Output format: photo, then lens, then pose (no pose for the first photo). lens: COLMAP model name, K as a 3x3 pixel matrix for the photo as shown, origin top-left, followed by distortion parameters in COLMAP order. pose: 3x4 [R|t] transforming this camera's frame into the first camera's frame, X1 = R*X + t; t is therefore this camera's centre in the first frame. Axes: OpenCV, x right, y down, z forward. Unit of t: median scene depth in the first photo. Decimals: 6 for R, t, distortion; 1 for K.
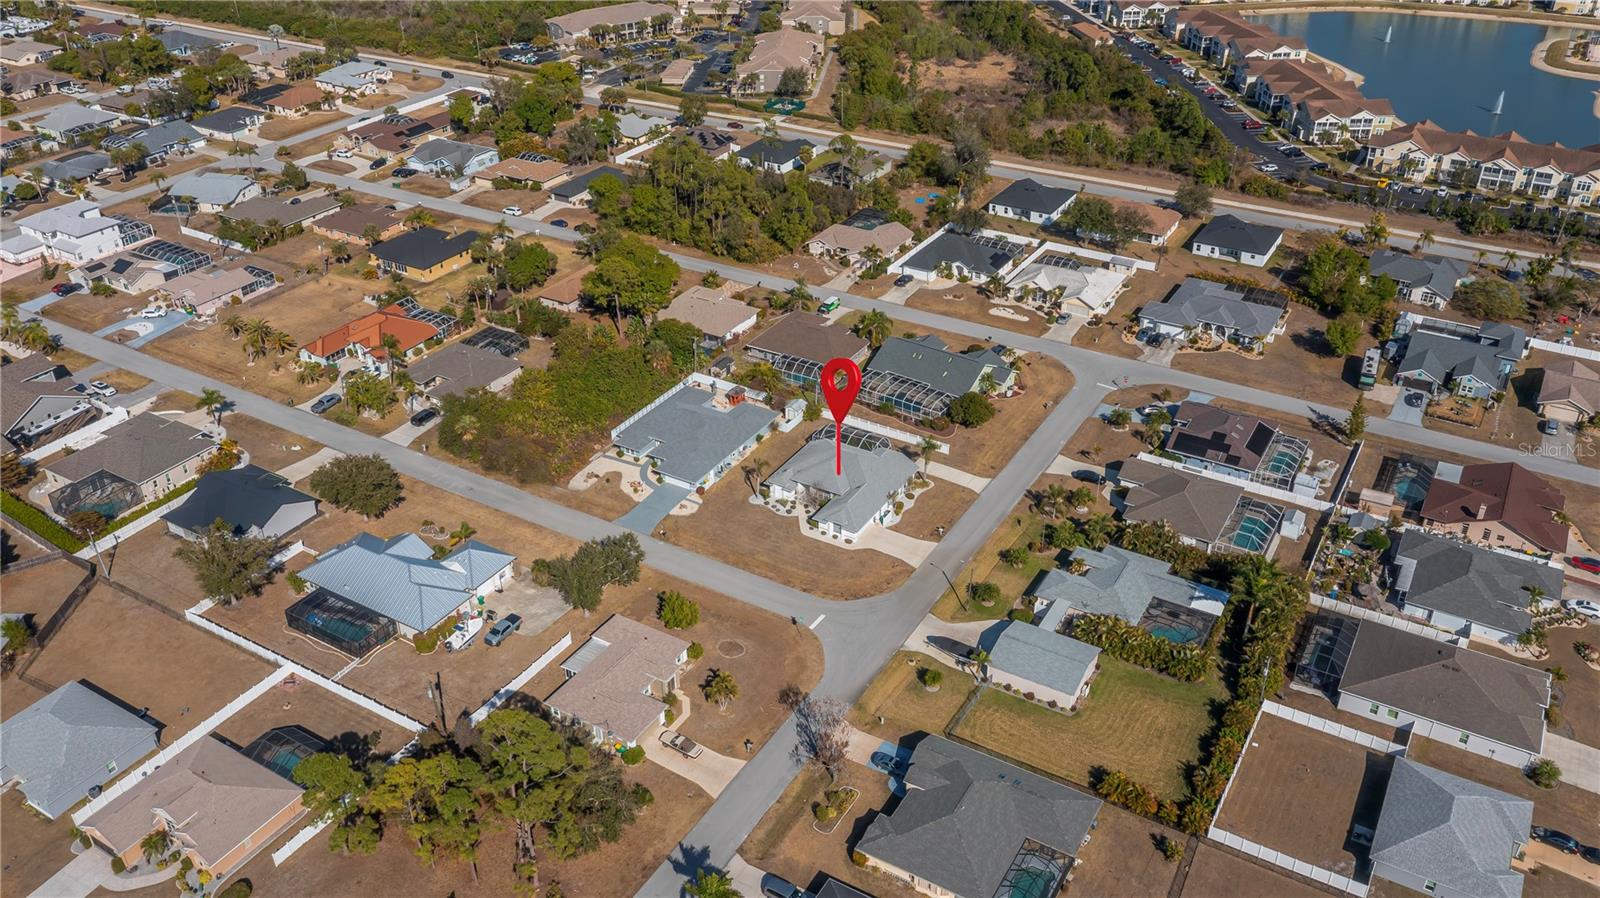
lens RADIAL K [[1279.3, 0, 806.7], [0, 1279.3, 404.4], [0, 0, 1]] dist [-0.004381, 0.001051]
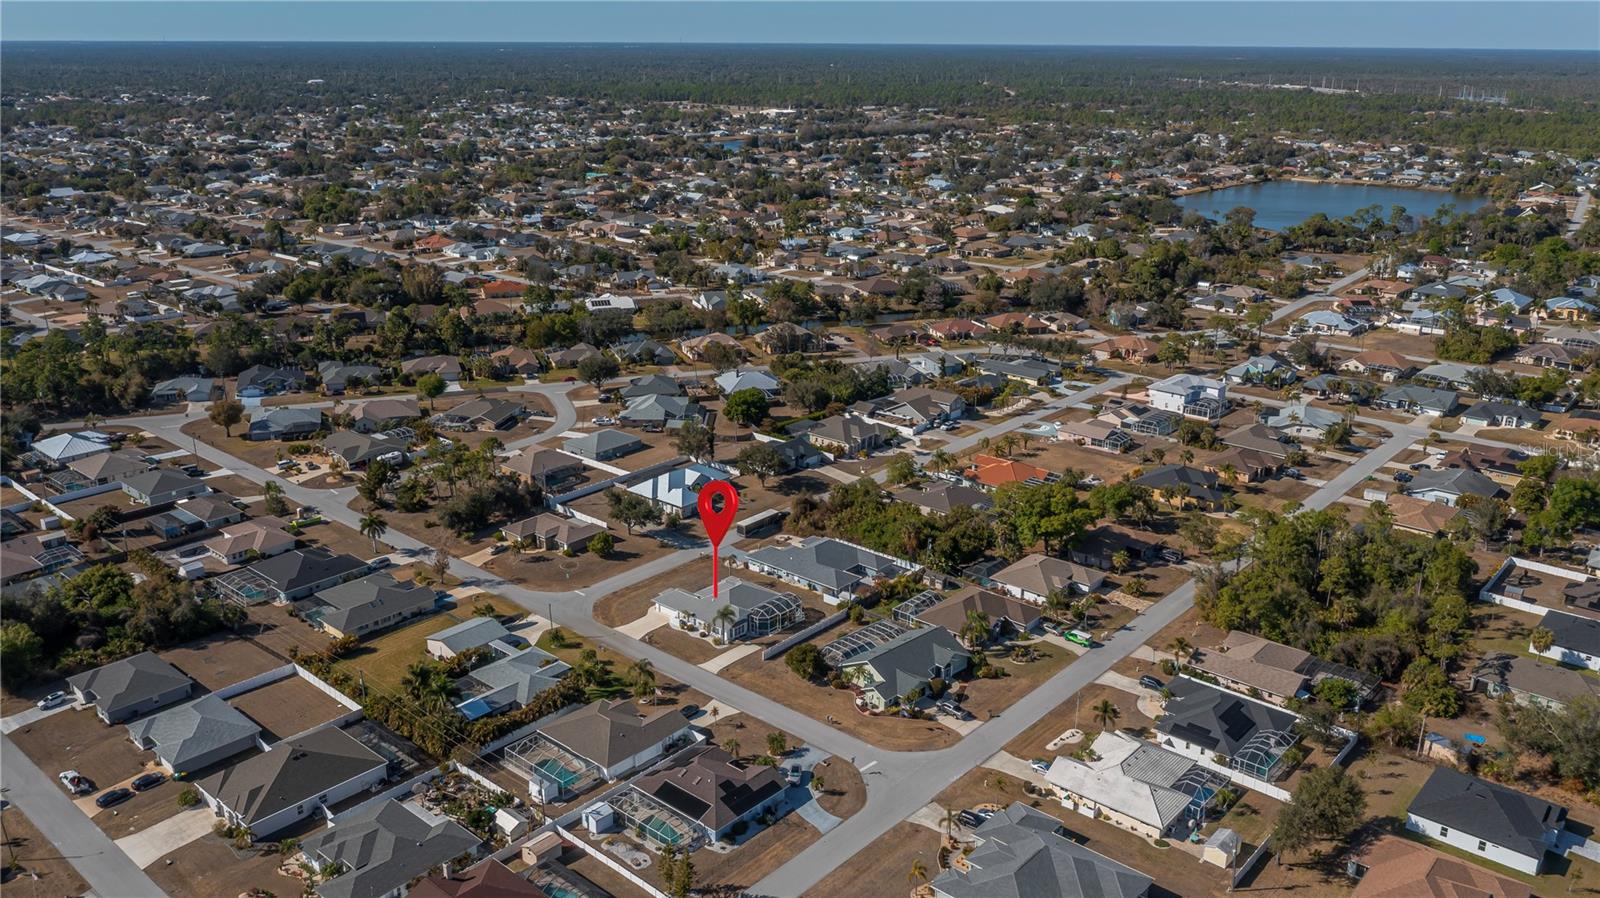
lens RADIAL K [[1279.3, 0, 806.7], [0, 1279.3, 404.4], [0, 0, 1]] dist [-0.004381, 0.001051]
pose [[-0.180529, 0.279810, -0.942929, 0.897556], [-0.480520, 0.811394, 0.332776, -0.436718], [0.858202, 0.513172, -0.012026, 0.763271]]
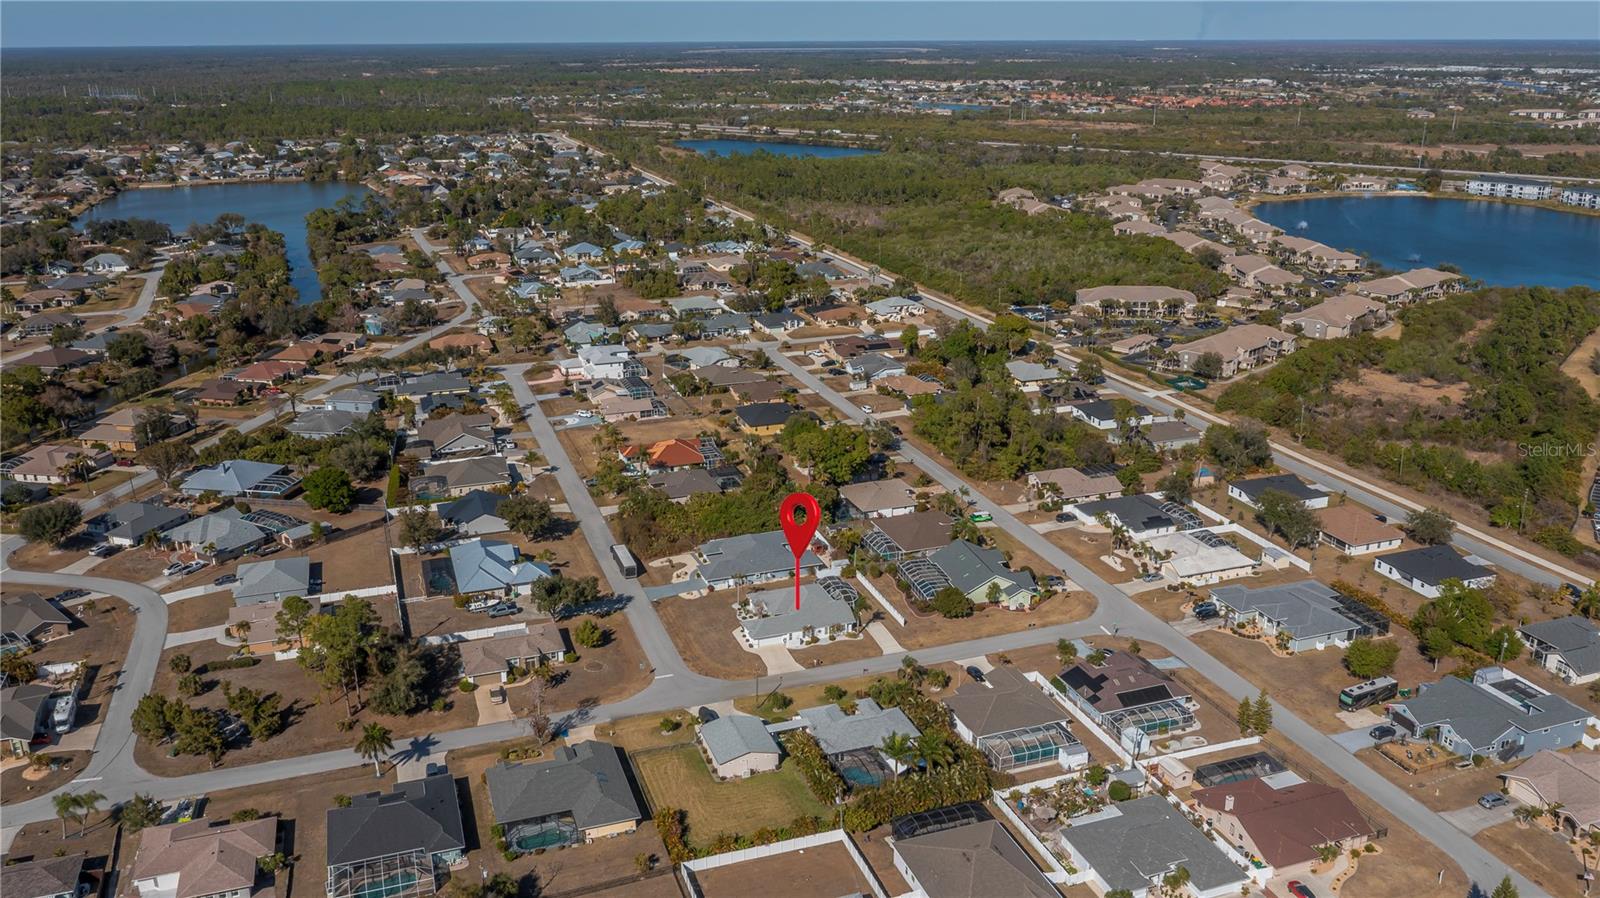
lens RADIAL K [[1279.3, 0, 806.7], [0, 1279.3, 404.4], [0, 0, 1]] dist [-0.004381, 0.001051]
pose [[0.771664, 0.180898, -0.609763, 0.592264], [-0.310322, 0.943929, -0.112683, 0.005310], [0.555189, 0.276177, 0.784533, -0.024489]]
